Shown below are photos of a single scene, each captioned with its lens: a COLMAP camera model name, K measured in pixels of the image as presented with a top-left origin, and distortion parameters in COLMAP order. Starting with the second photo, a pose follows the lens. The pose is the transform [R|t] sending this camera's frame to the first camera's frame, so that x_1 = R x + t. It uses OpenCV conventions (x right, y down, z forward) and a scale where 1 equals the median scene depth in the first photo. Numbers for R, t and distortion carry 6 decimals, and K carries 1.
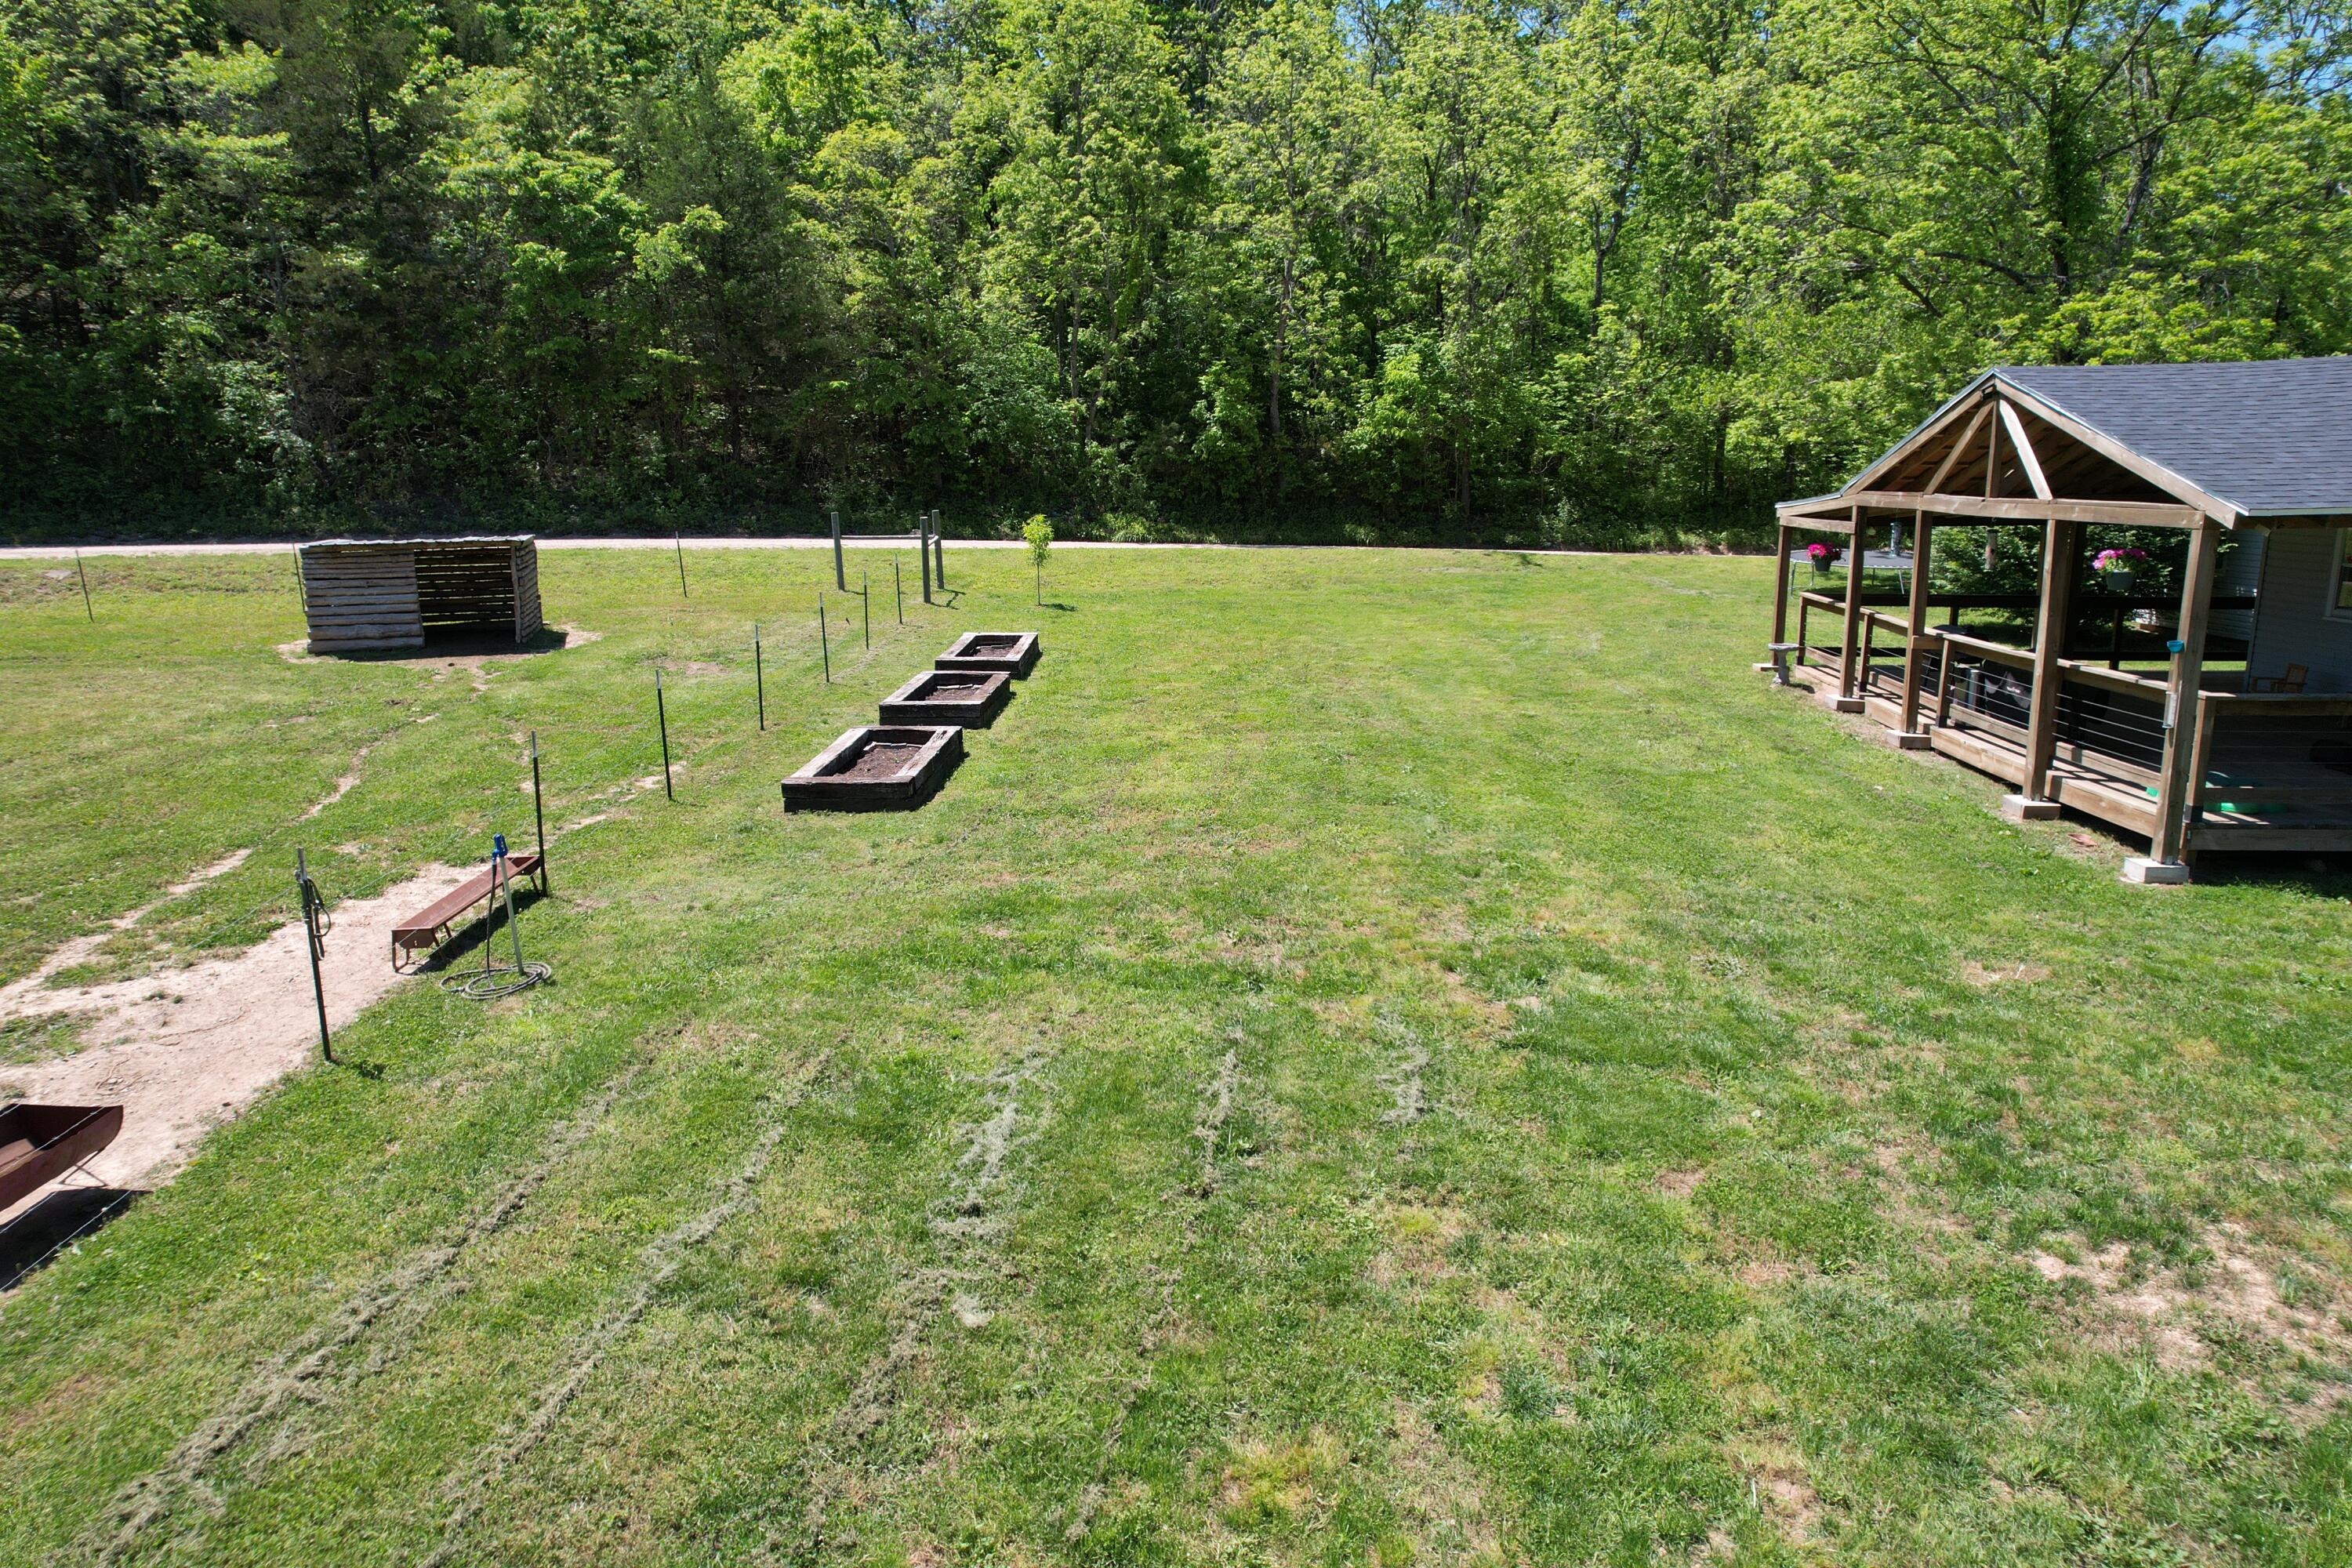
lens RADIAL K [[1495.1, 0, 1176.0], [0, 1495.1, 784.0], [0, 0, 1]] dist [-0.064487, 0.044672]
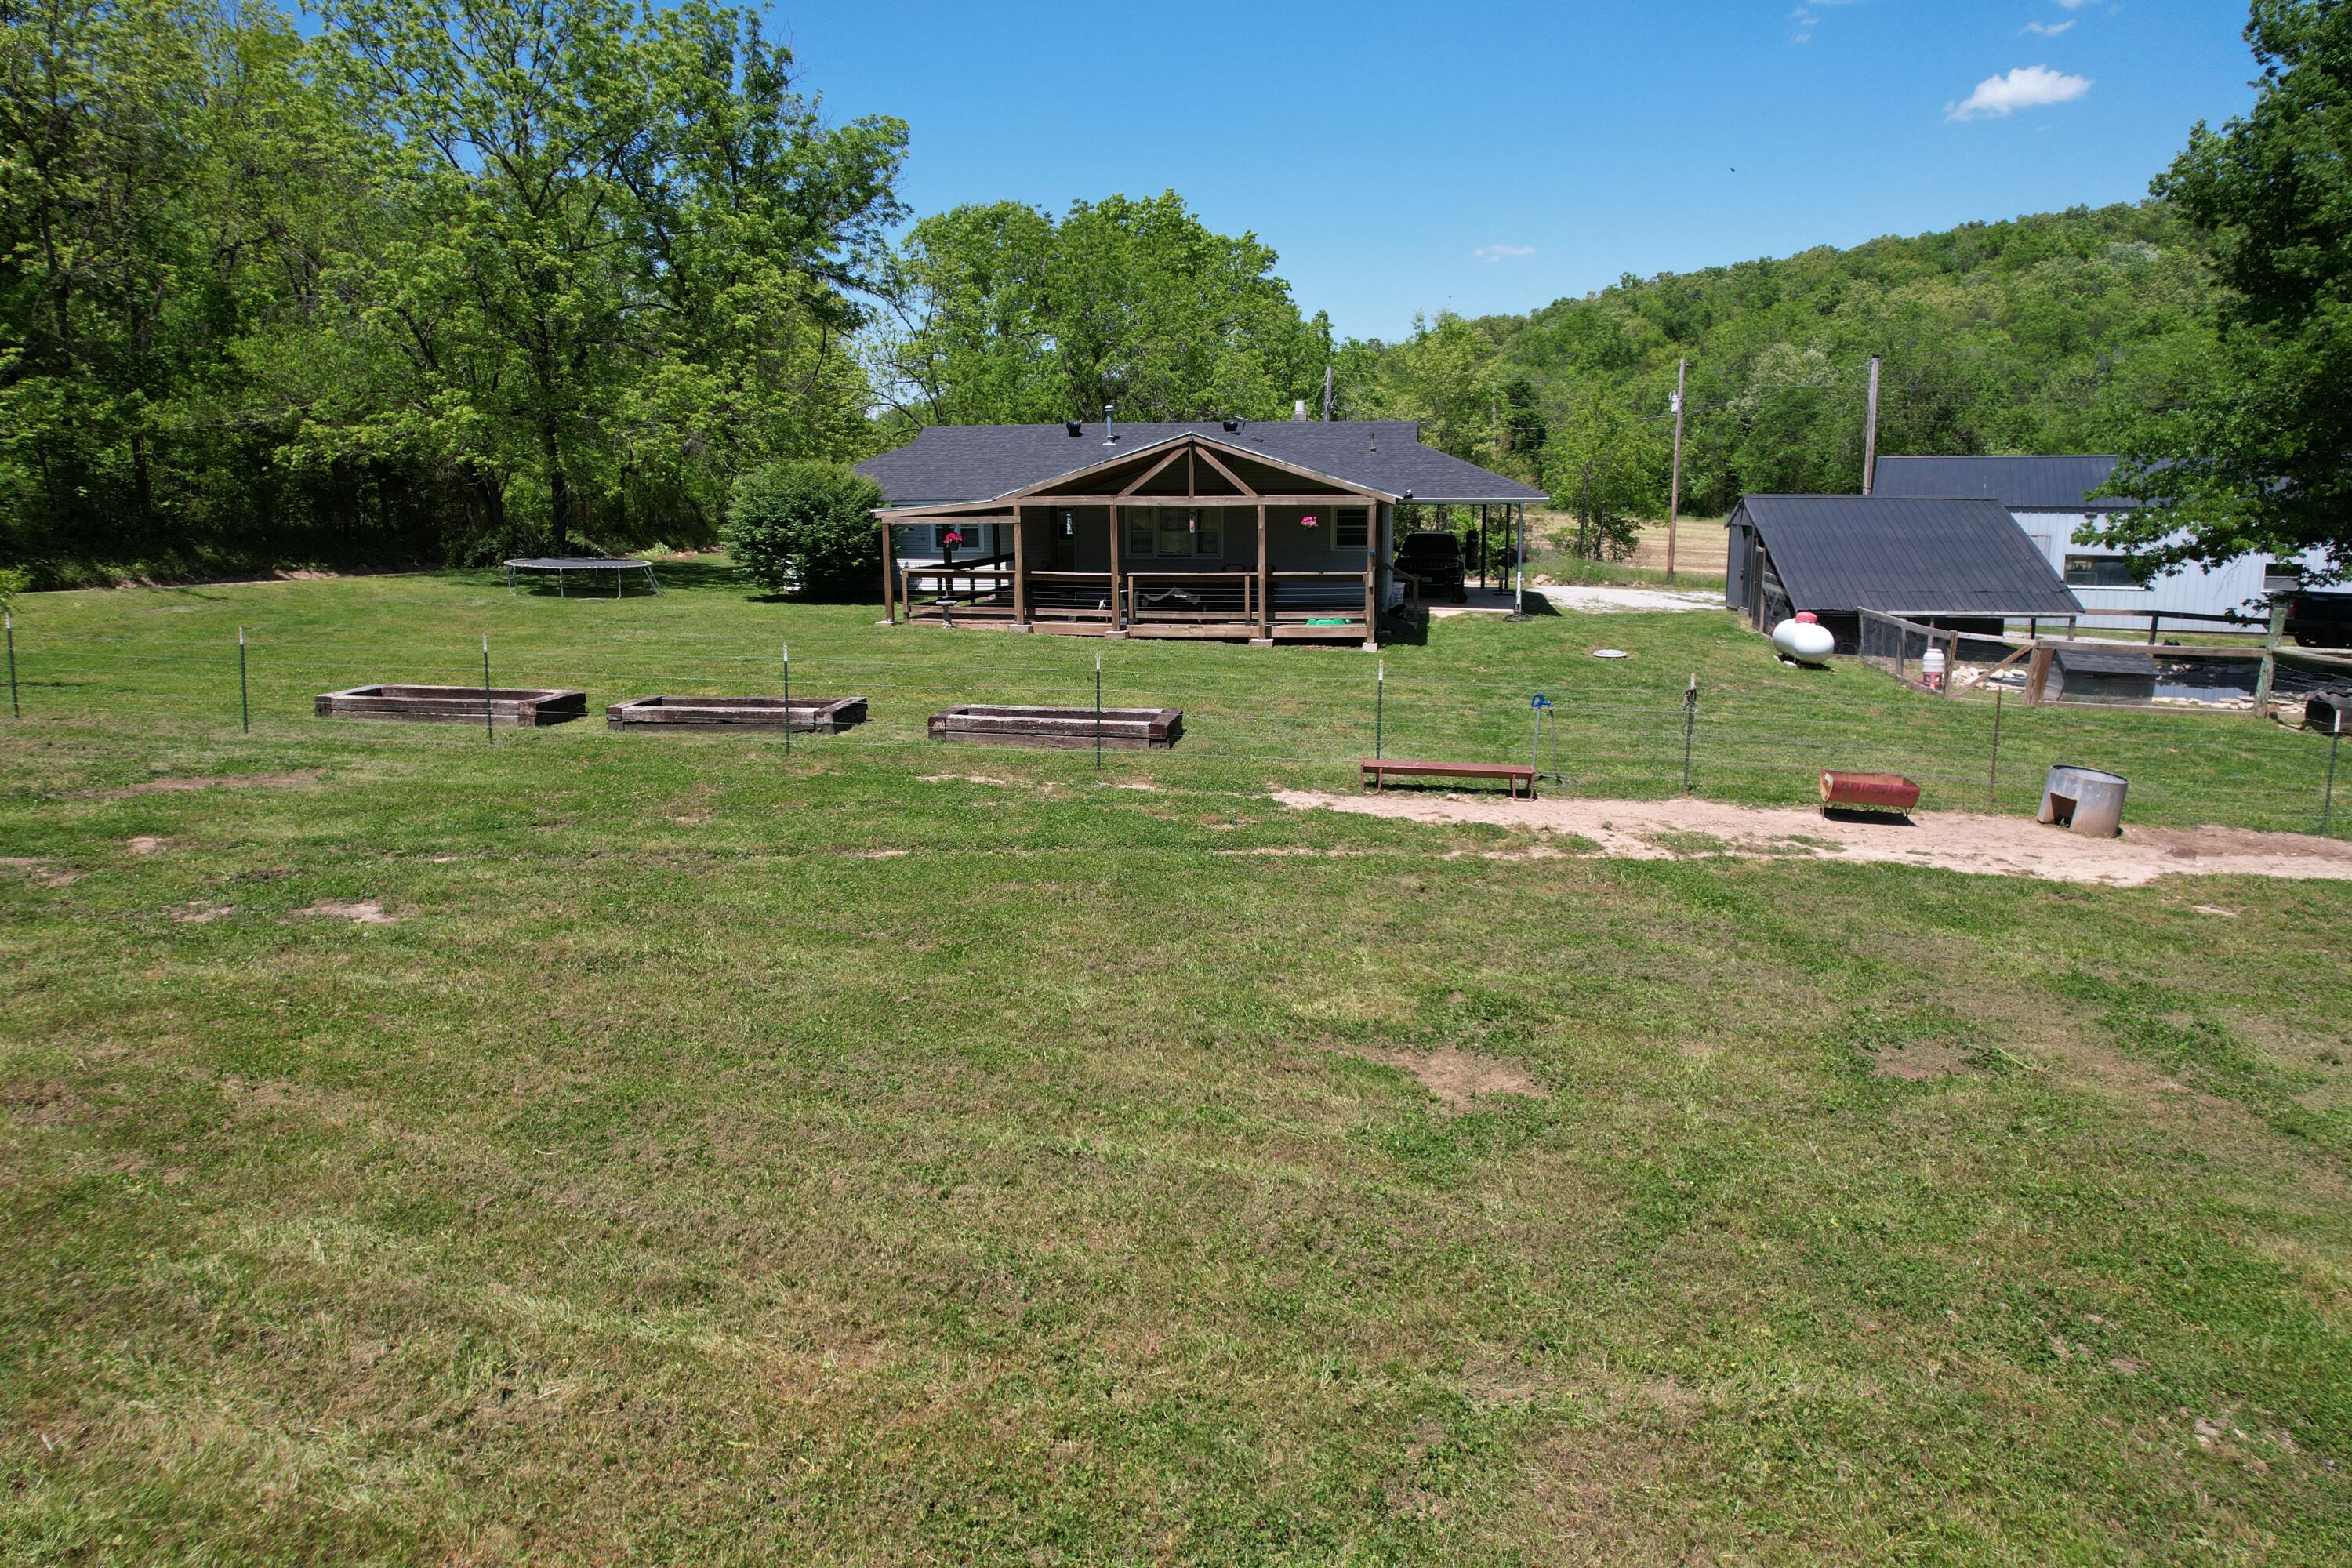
lens RADIAL K [[1498.6, 0, 1176.0], [0, 1498.6, 784.0], [0, 0, 1]] dist [-0.053890, 0.001204]
pose [[0.111513, -0.198481, 0.973740, -1.293098], [0.211053, 0.962229, 0.171965, -0.155966], [-0.971093, 0.186335, 0.149191, 0.718411]]
